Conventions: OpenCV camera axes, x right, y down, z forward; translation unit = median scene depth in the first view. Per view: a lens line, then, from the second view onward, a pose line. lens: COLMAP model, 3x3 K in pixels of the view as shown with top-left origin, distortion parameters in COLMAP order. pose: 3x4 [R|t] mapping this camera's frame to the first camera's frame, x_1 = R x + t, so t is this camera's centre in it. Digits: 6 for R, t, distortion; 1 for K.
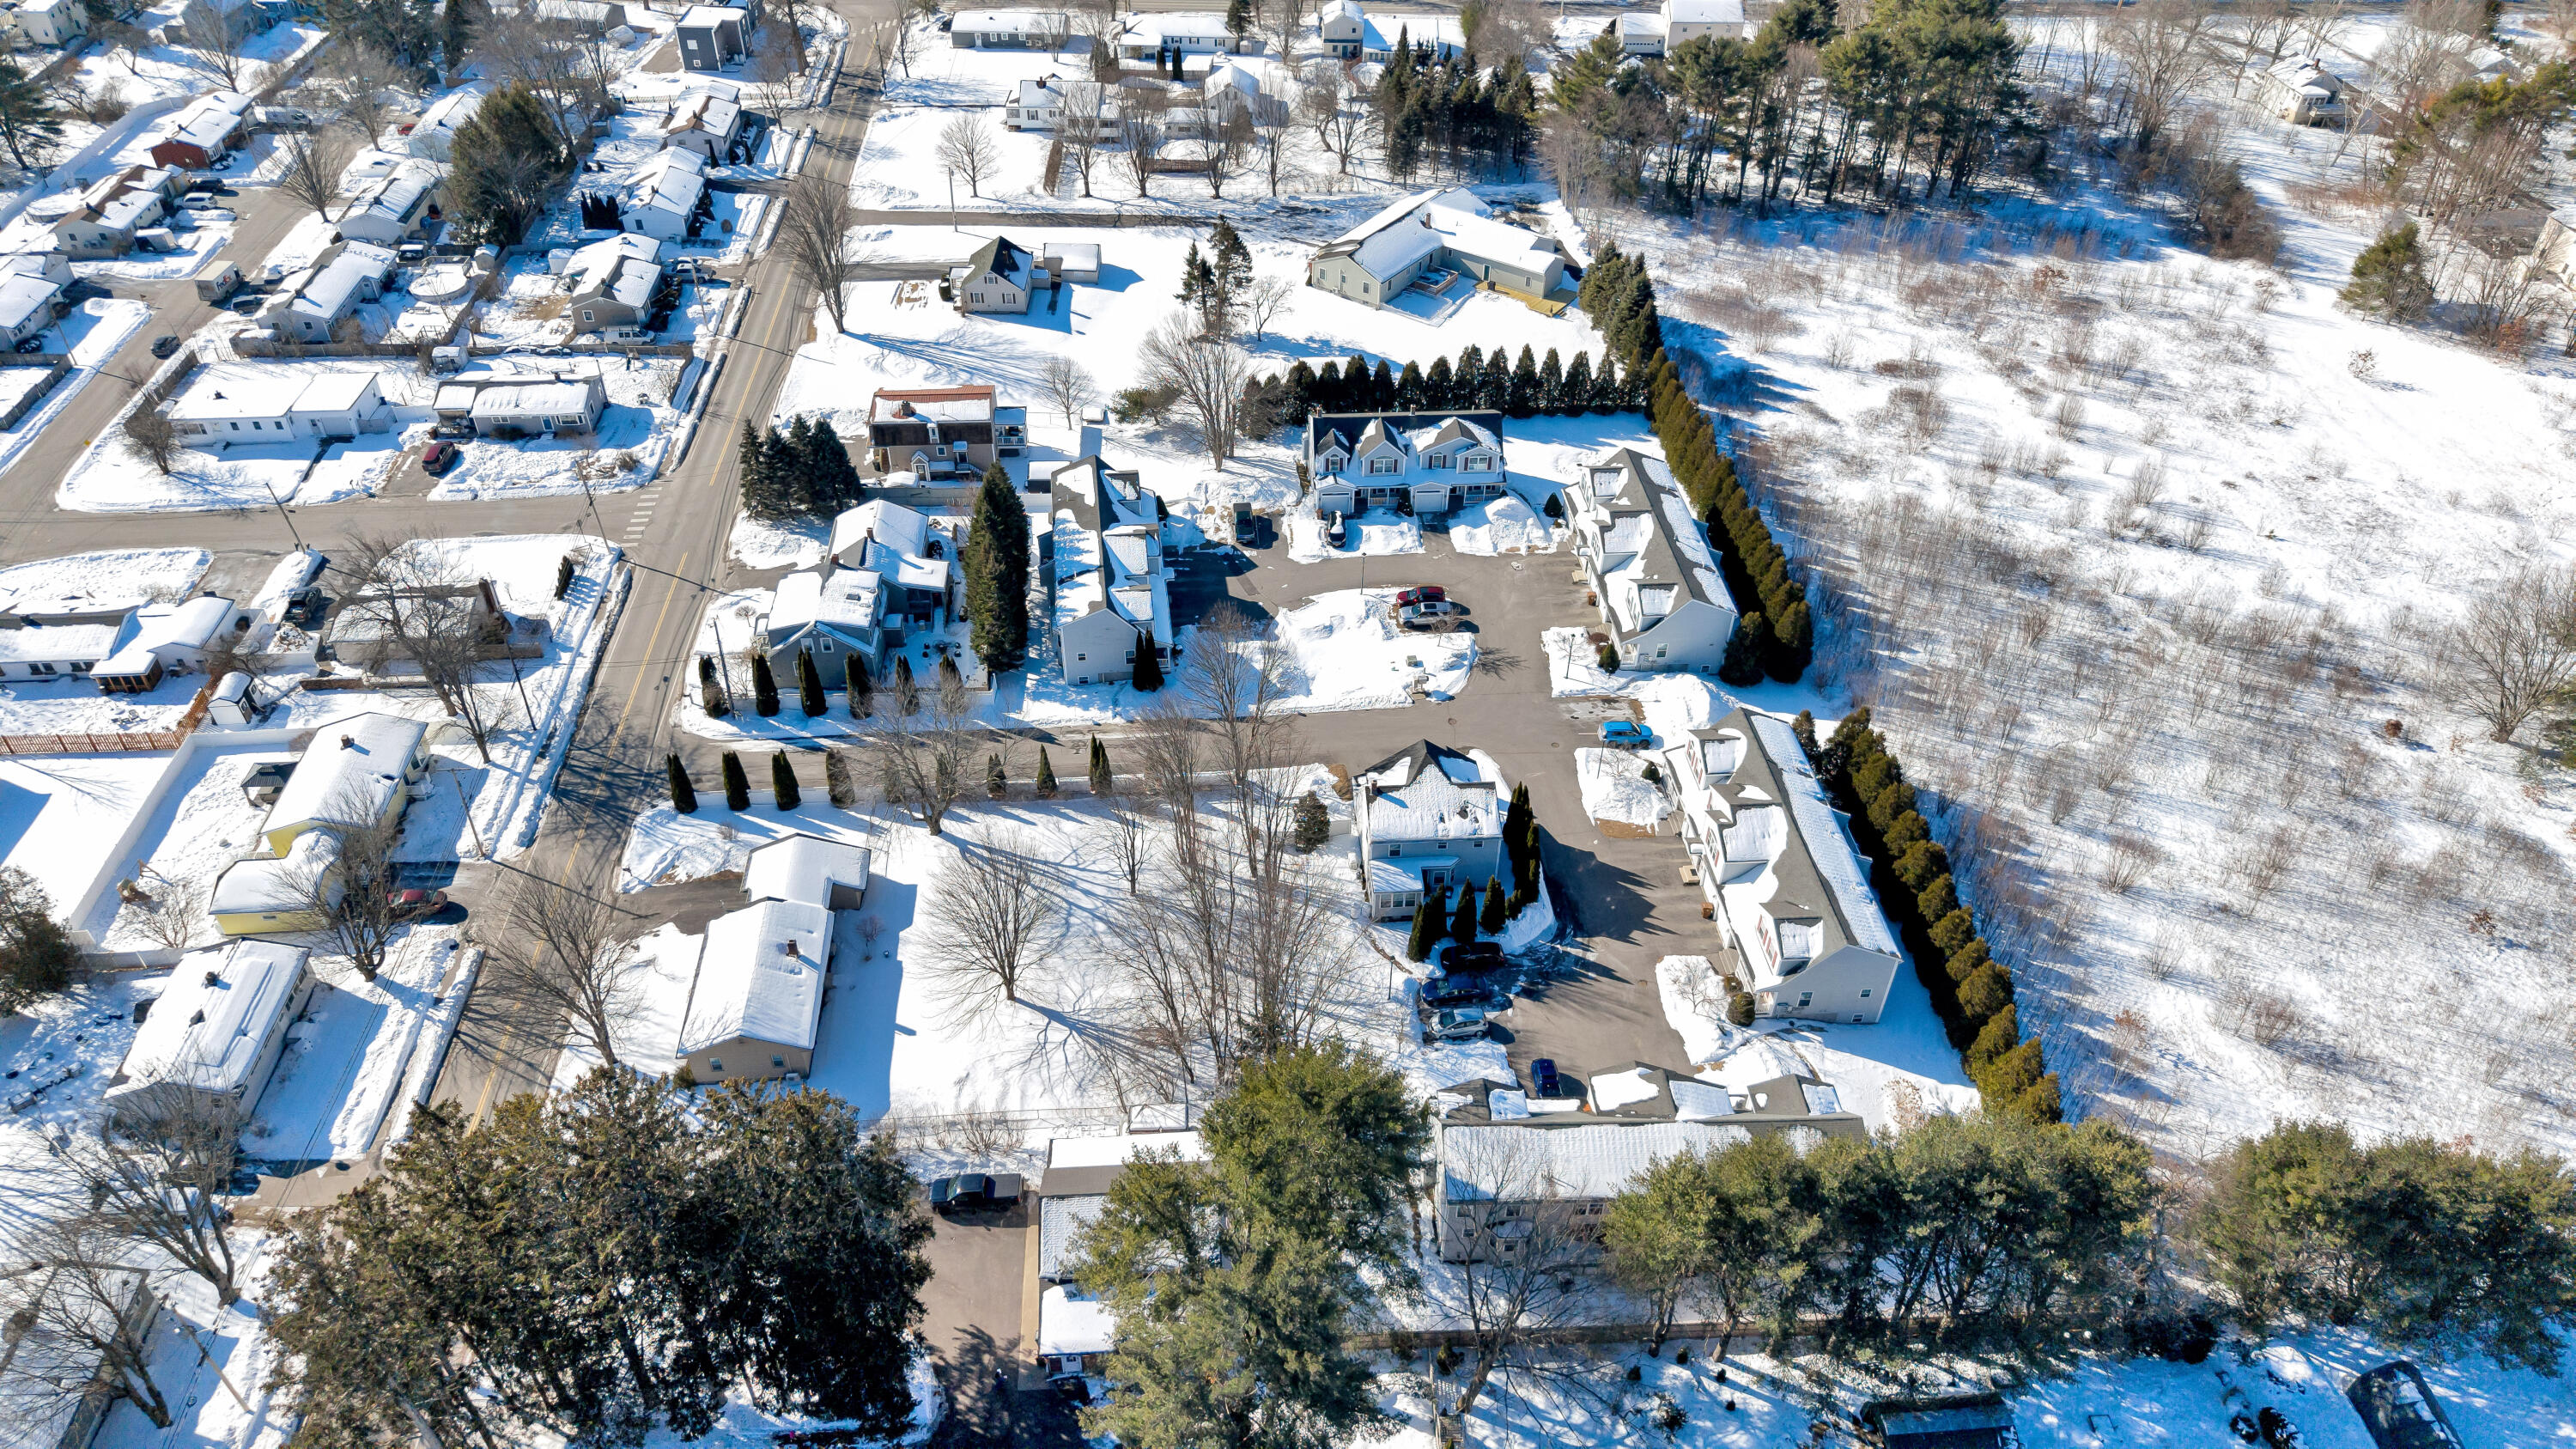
lens RADIAL K [[1719.8, 0, 1287.6], [0, 1719.8, 732.6], [0, 0, 1]] dist [0.030832, -0.032371]
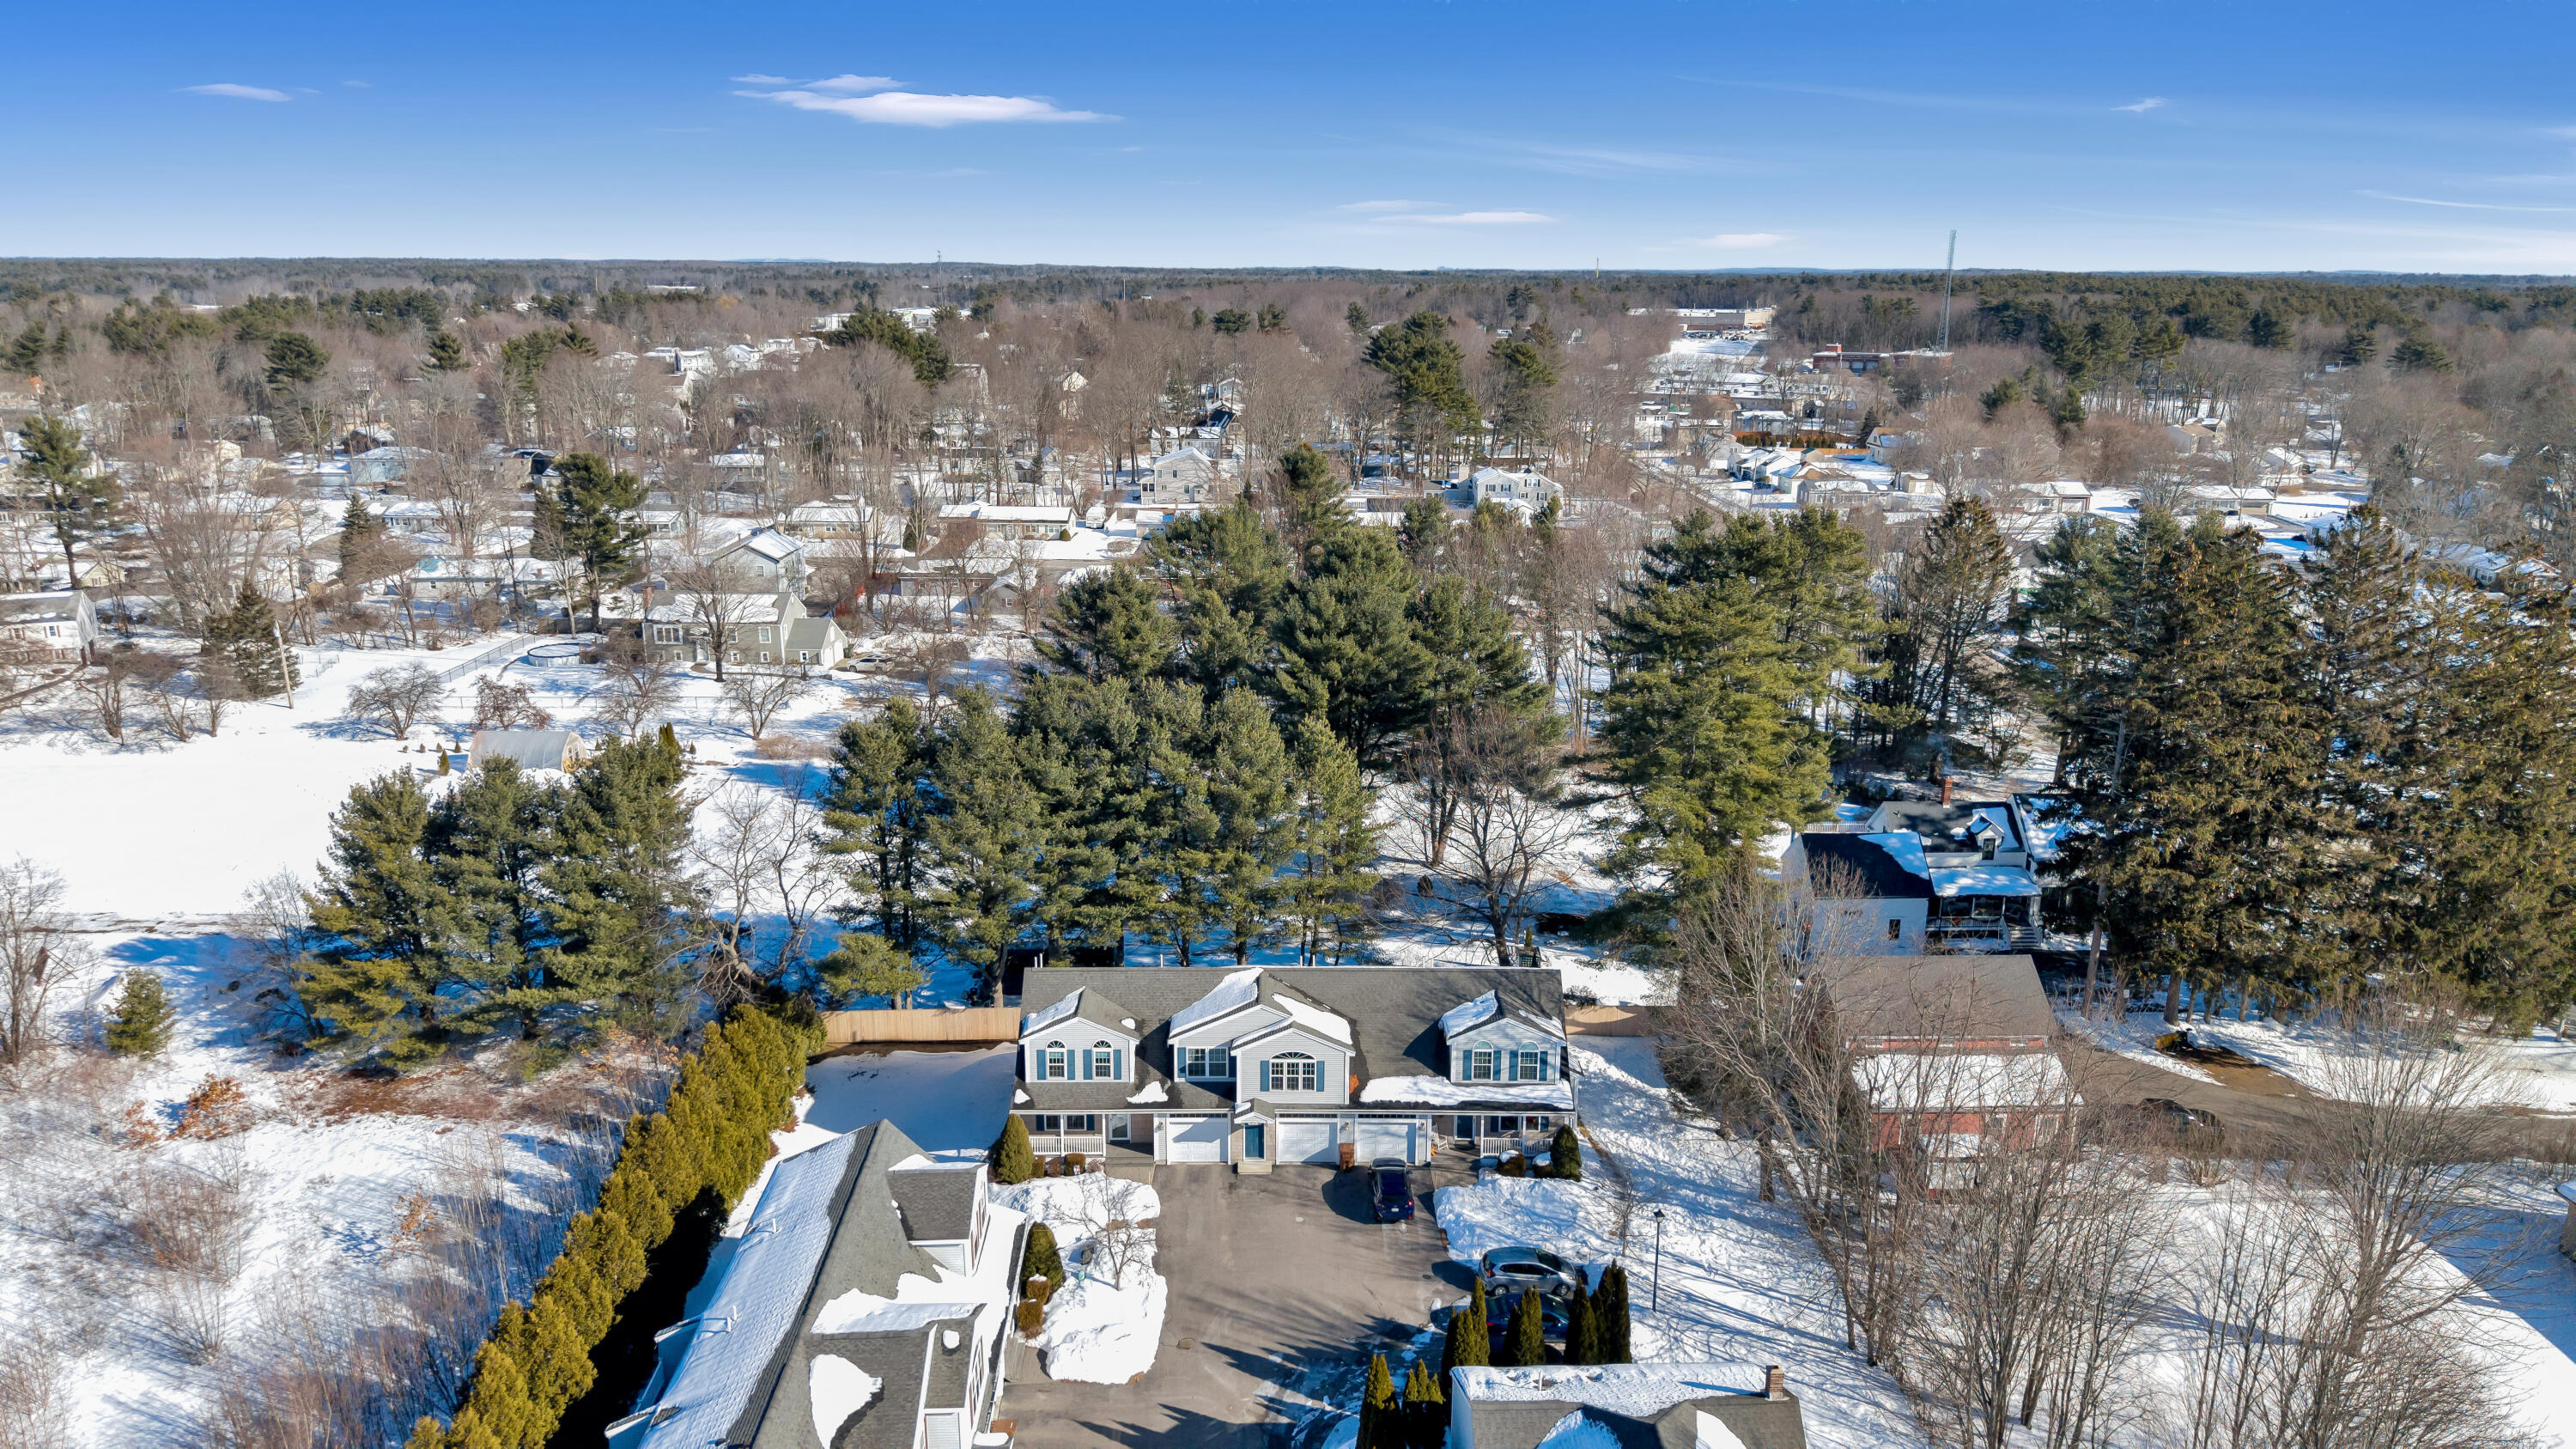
lens RADIAL K [[1721.6, 0, 1284.4], [0, 1721.6, 704.3], [0, 0, 1]] dist [0.060659, -0.078460]
pose [[-0.998878, -0.034788, 0.032133, 0.119190], [0.005413, 0.590202, 0.807237, -0.294963], [-0.047048, 0.806505, -0.589352, 0.837820]]
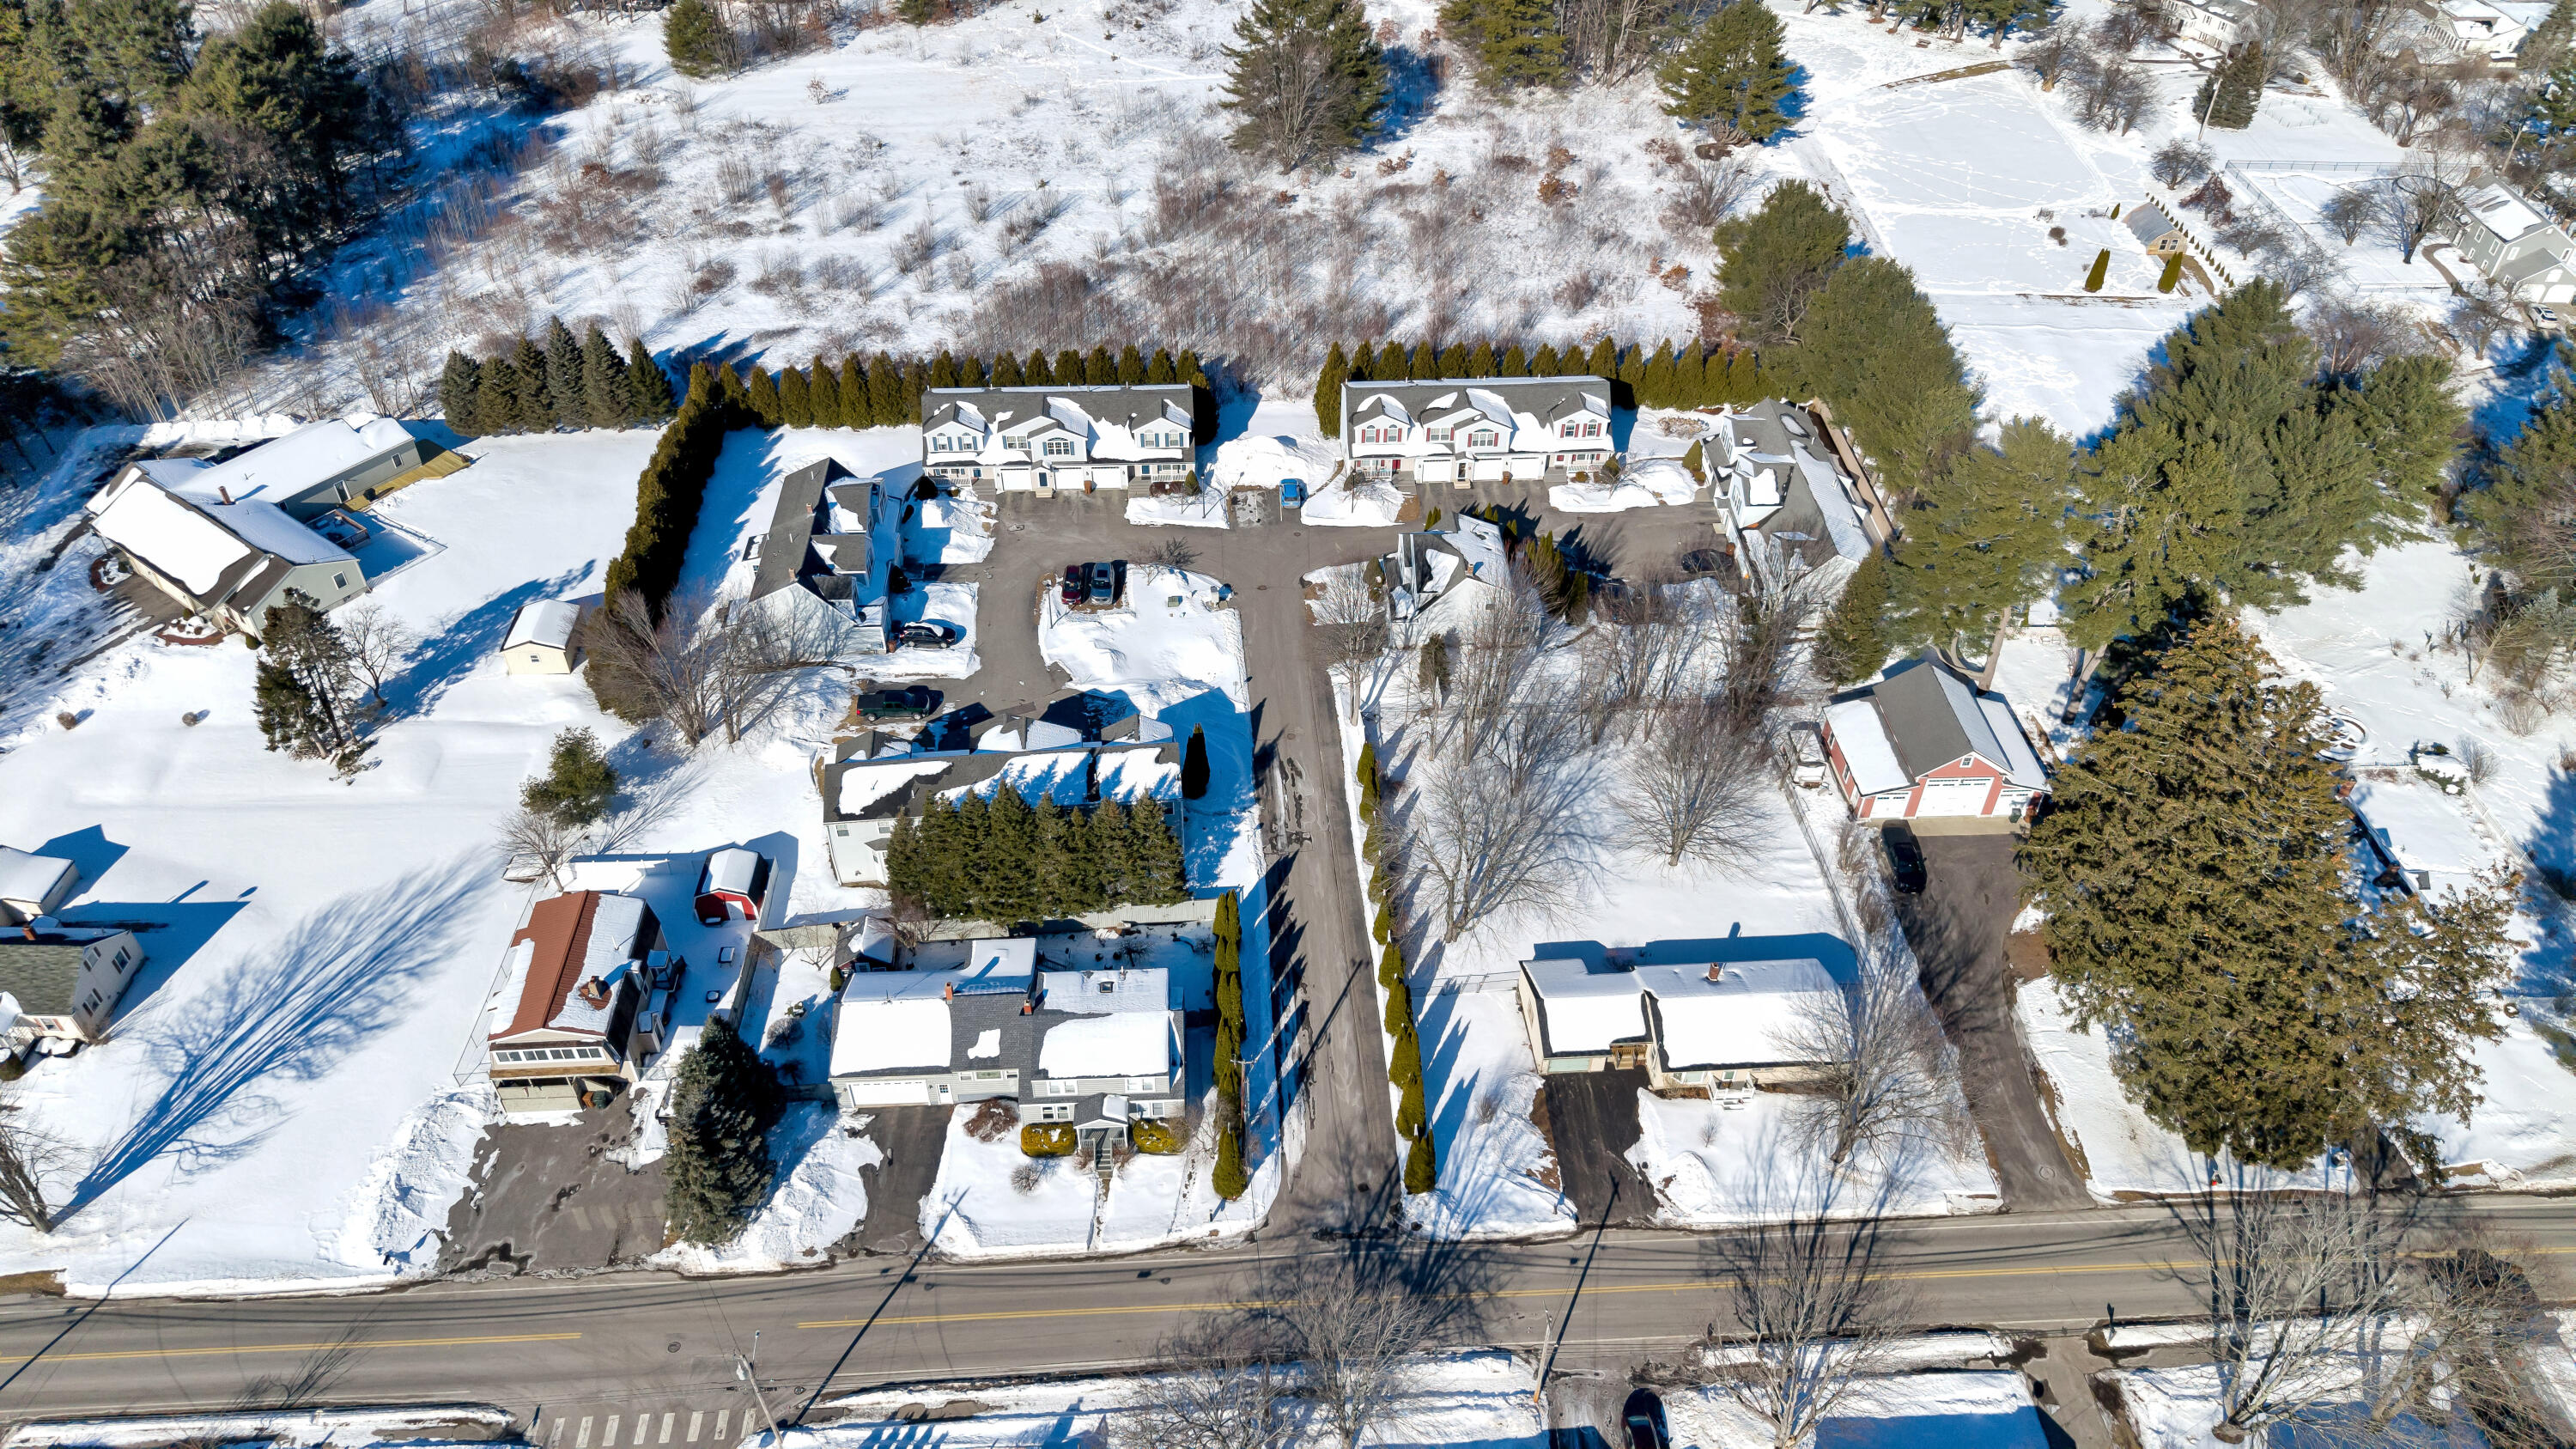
lens RADIAL K [[1707.8, 0, 1288.0], [0, 1707.8, 724.5], [0, 0, 1]] dist [0.038121, -0.043784]
pose [[0.019024, -0.672337, 0.740001, -0.631689], [0.629090, 0.583312, 0.513803, -0.416852], [-0.777100, 0.455752, 0.434058, 0.491804]]
